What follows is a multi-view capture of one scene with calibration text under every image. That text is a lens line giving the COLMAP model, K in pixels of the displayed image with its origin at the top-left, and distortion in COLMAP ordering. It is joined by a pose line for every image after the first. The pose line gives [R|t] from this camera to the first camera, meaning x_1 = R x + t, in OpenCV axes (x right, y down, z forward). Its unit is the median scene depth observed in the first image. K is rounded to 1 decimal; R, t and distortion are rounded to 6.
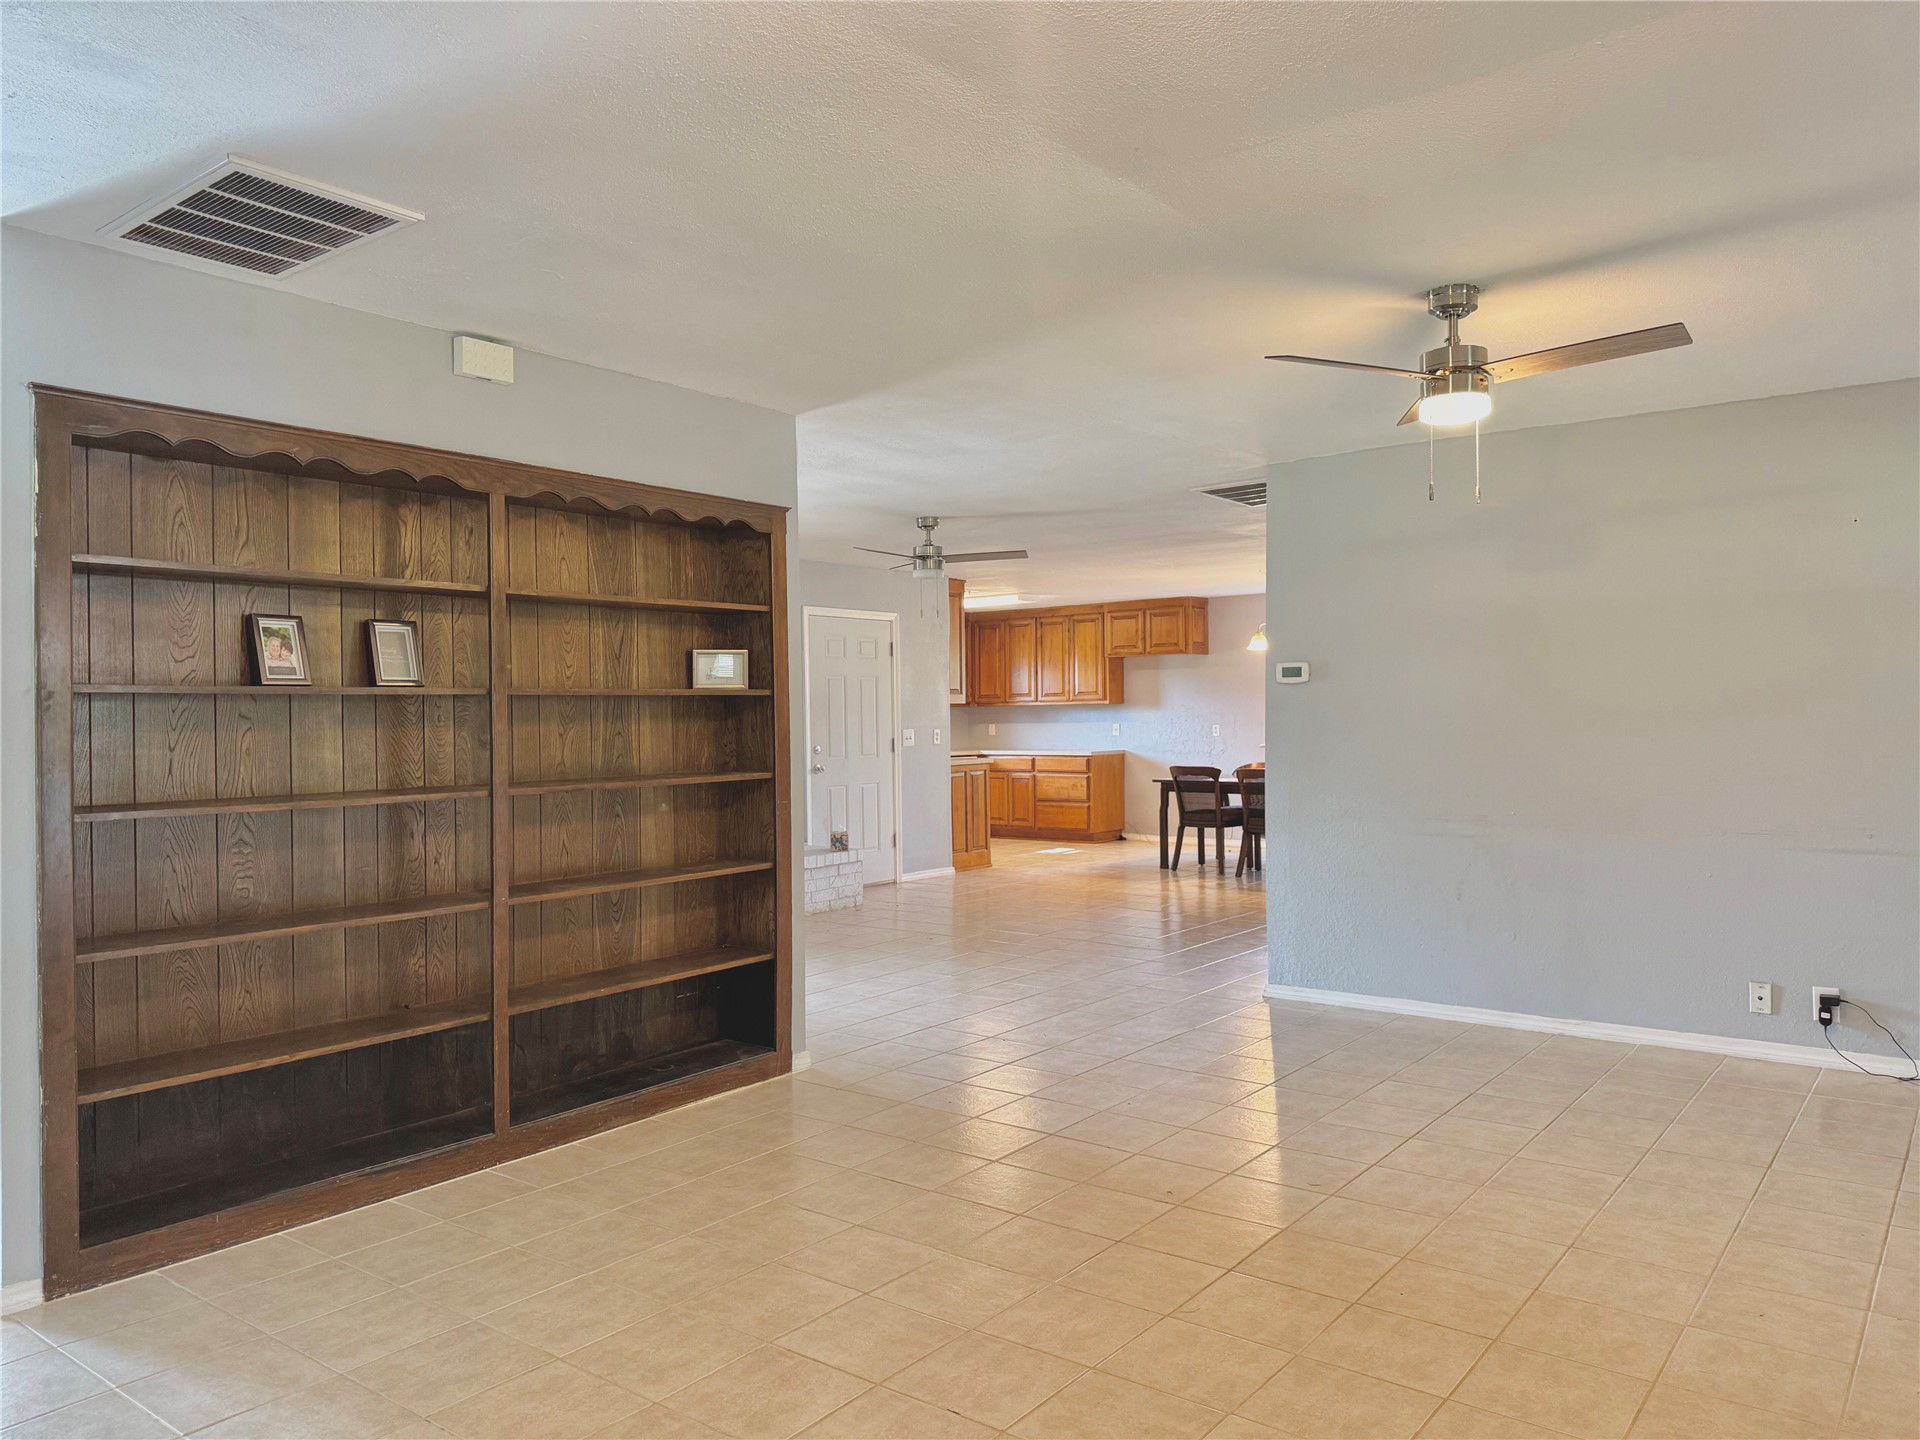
lens RADIAL K [[1353.0, 0, 960.0], [0, 1353.0, 720.0], [0, 0, 1]] dist [0.059763, -0.110503]
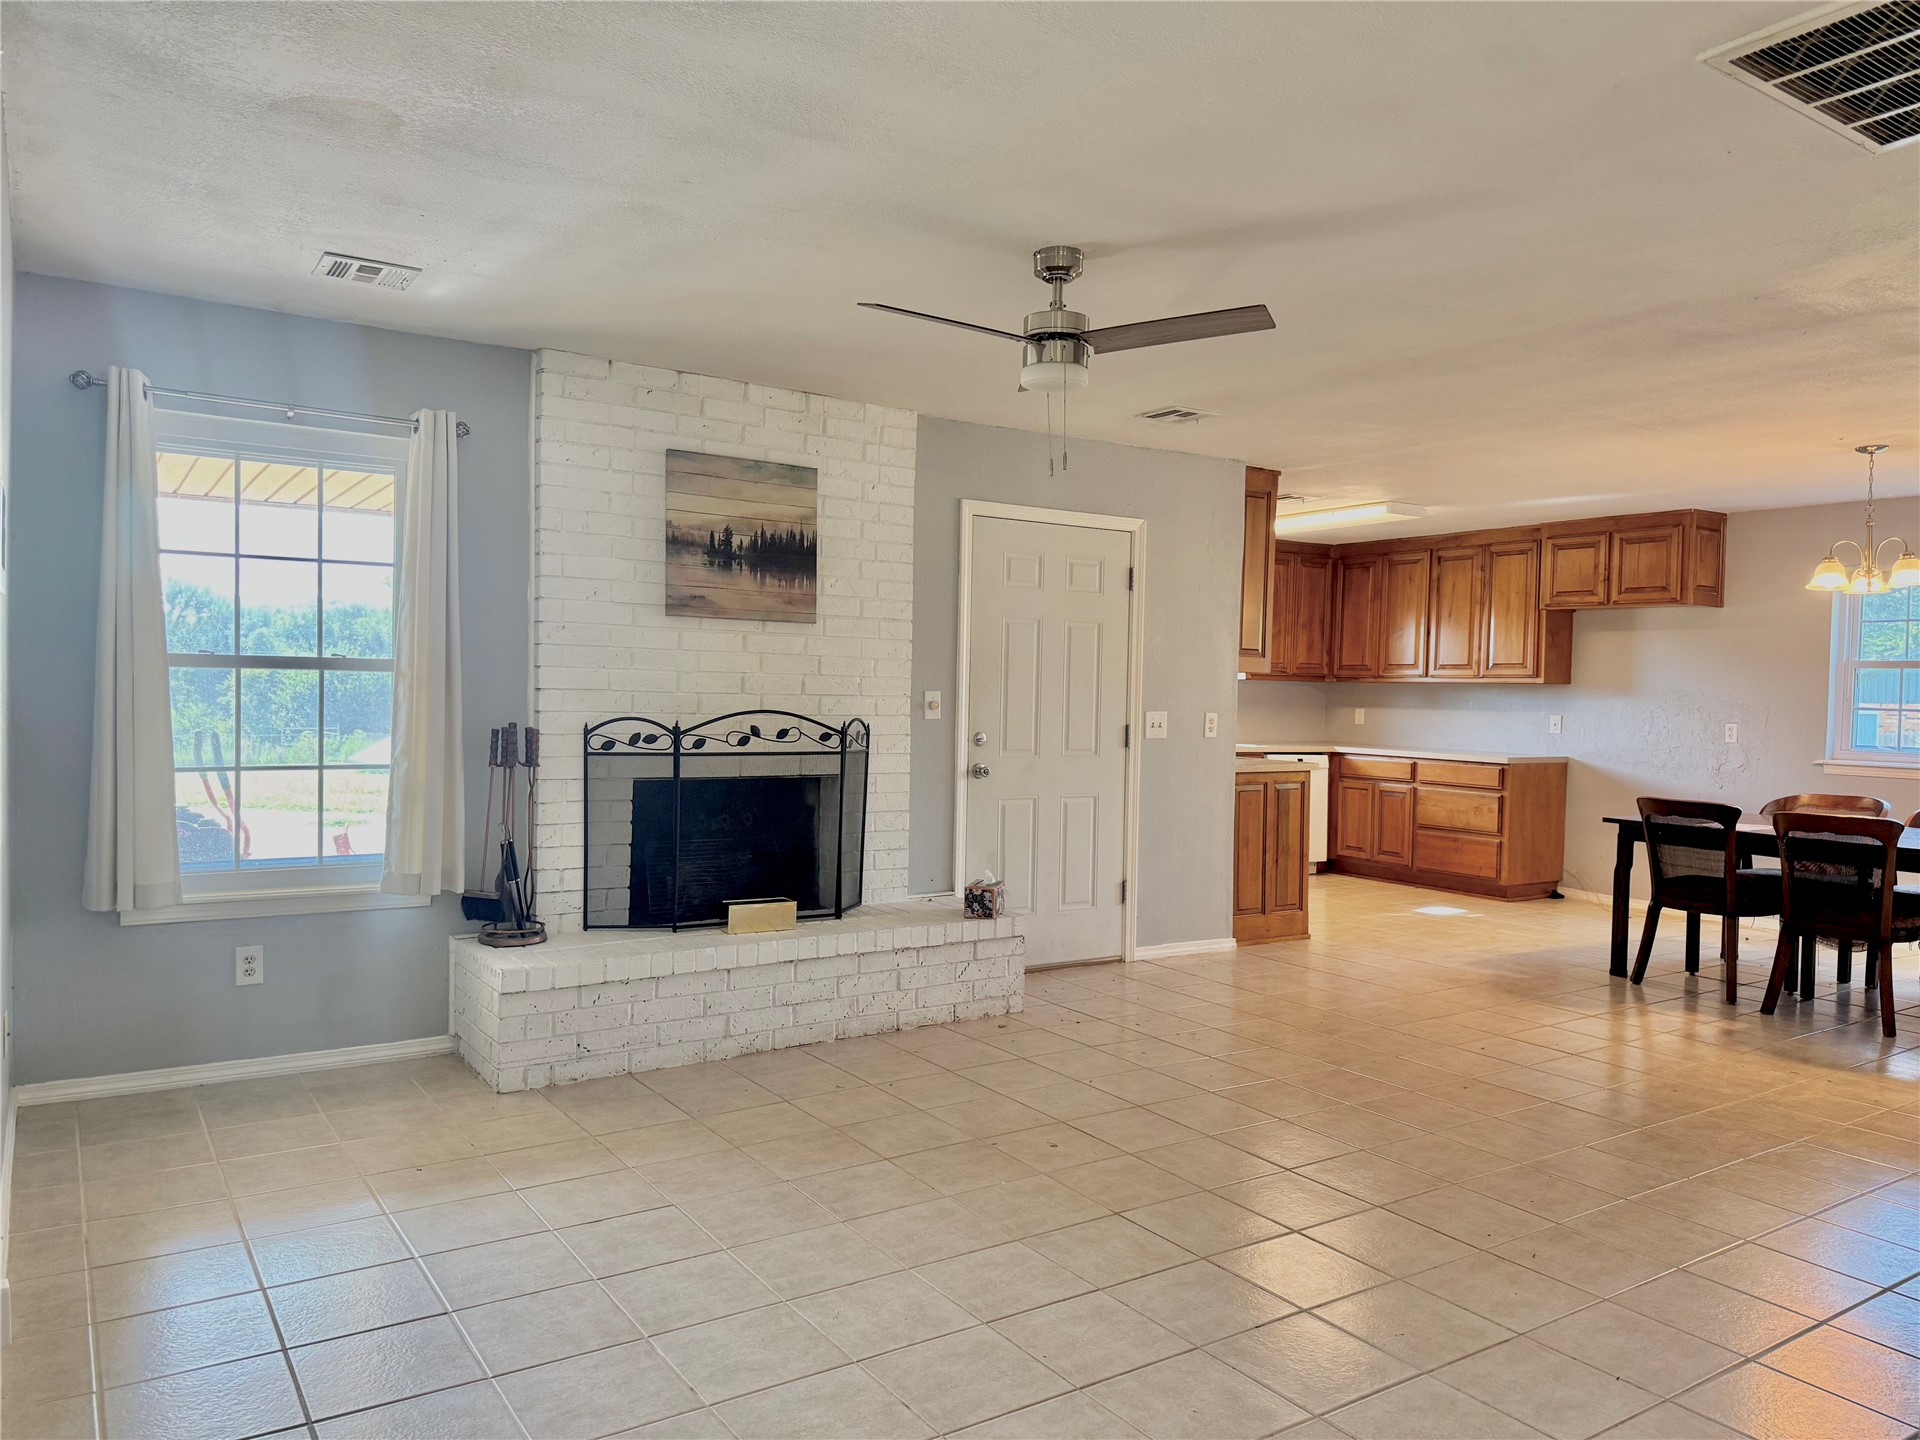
lens RADIAL K [[1353.0, 0, 960.0], [0, 1353.0, 720.0], [0, 0, 1]] dist [0.059763, -0.110503]
pose [[0.947066, 0.042514, -0.318213, 0.056704], [-0.036821, 0.999036, 0.023886, -0.000008], [0.318921, -0.010904, 0.947718, 0.315540]]
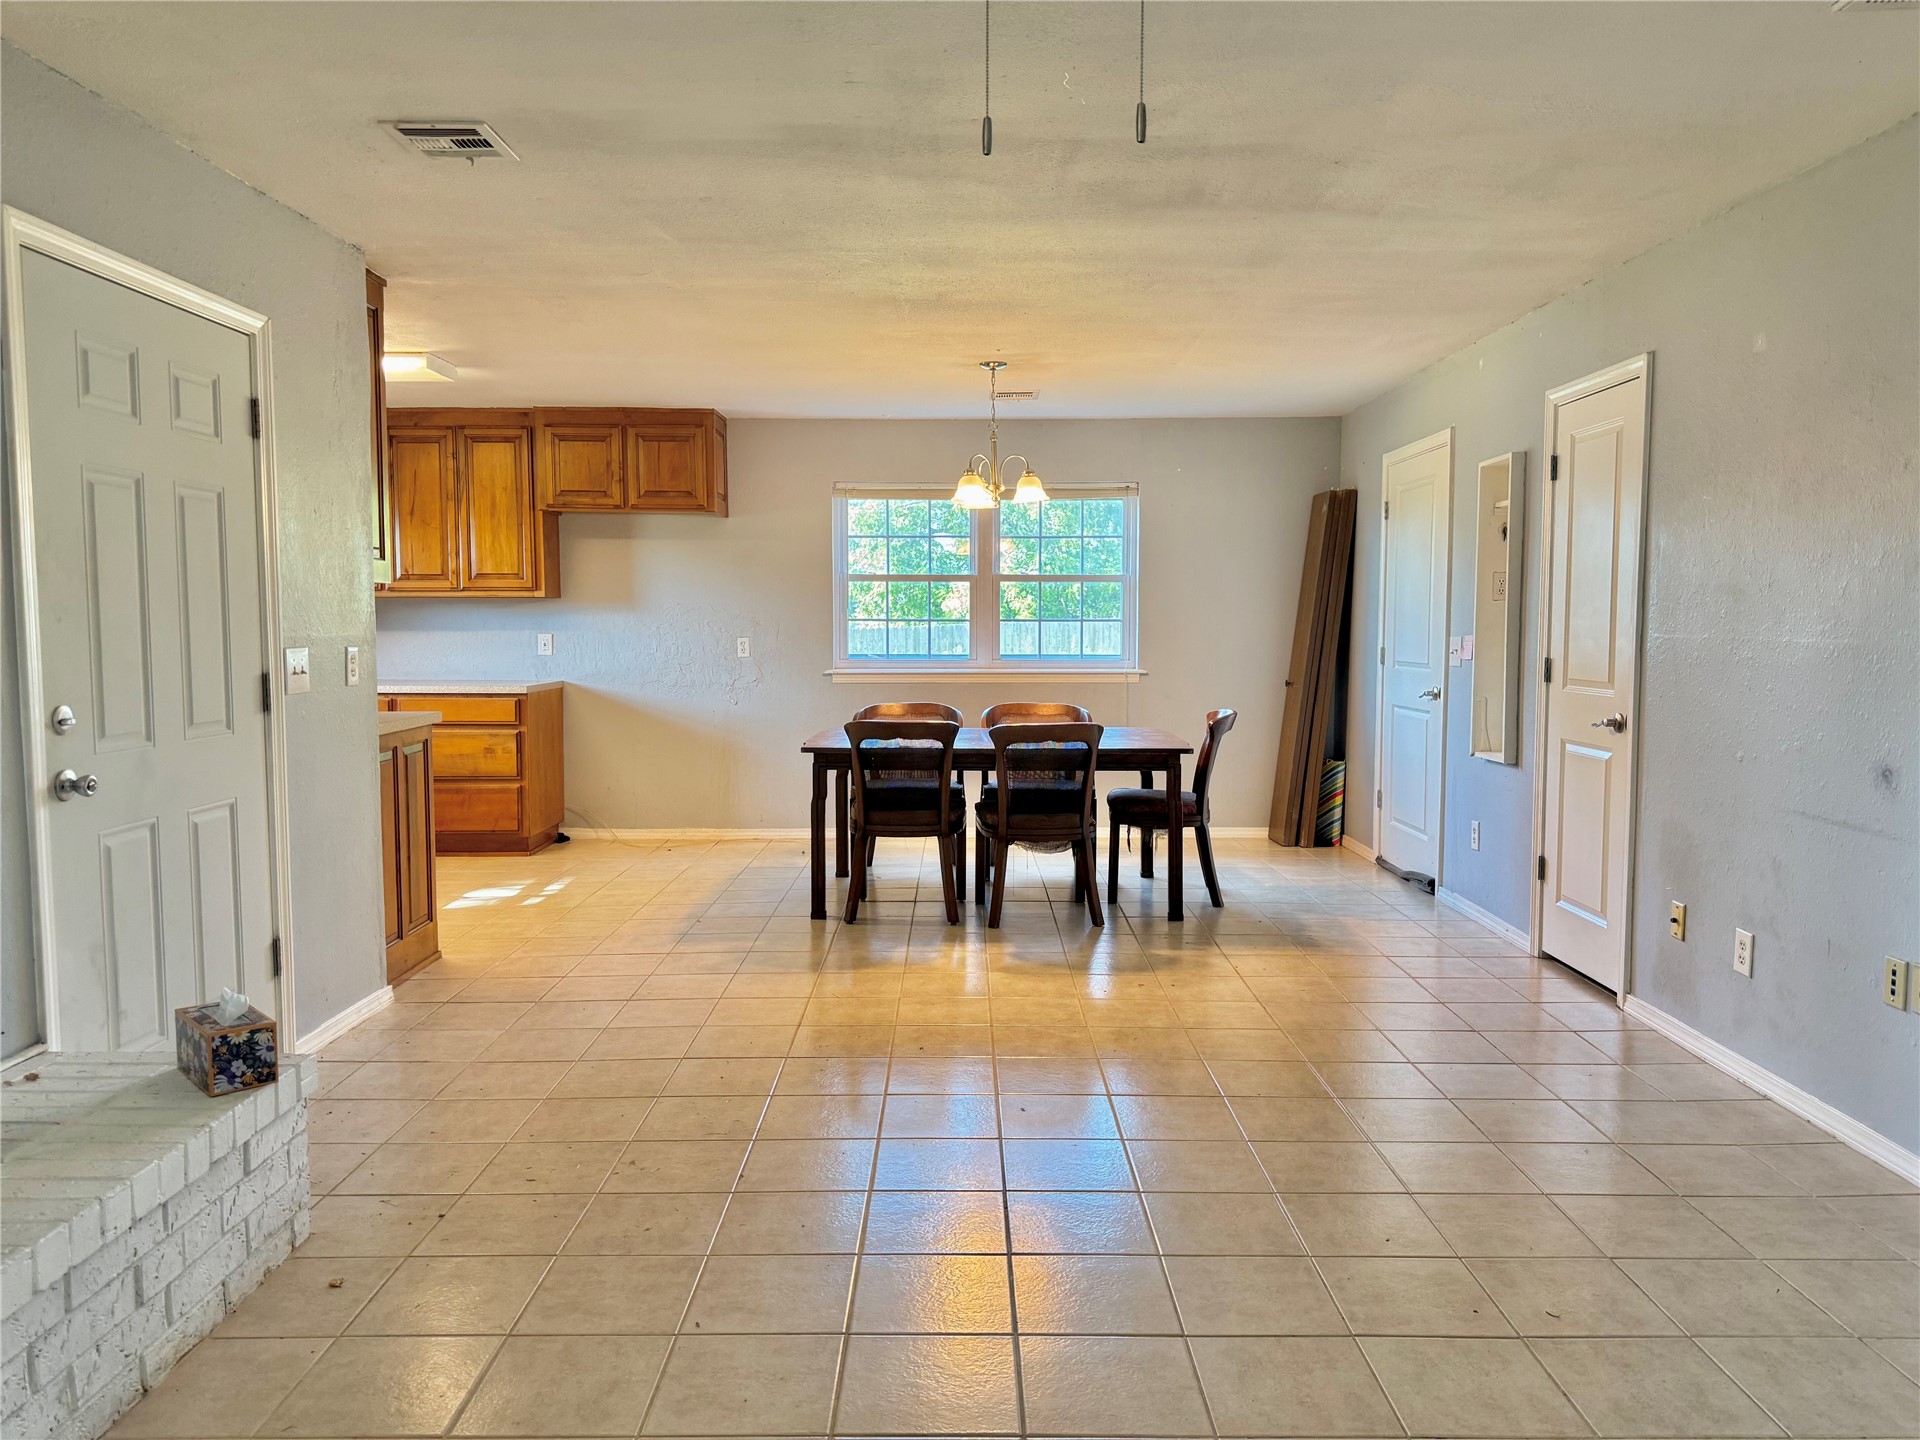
lens RADIAL K [[1340.2, 0, 960.0], [0, 1340.2, 720.0], [0, 0, 1]] dist [0.134187, -0.198675]
pose [[0.787239, -0.032468, 0.615793, -0.099808], [-0.008226, 0.997971, 0.063135, 0.001527], [-0.616593, -0.054768, 0.785375, 0.478601]]
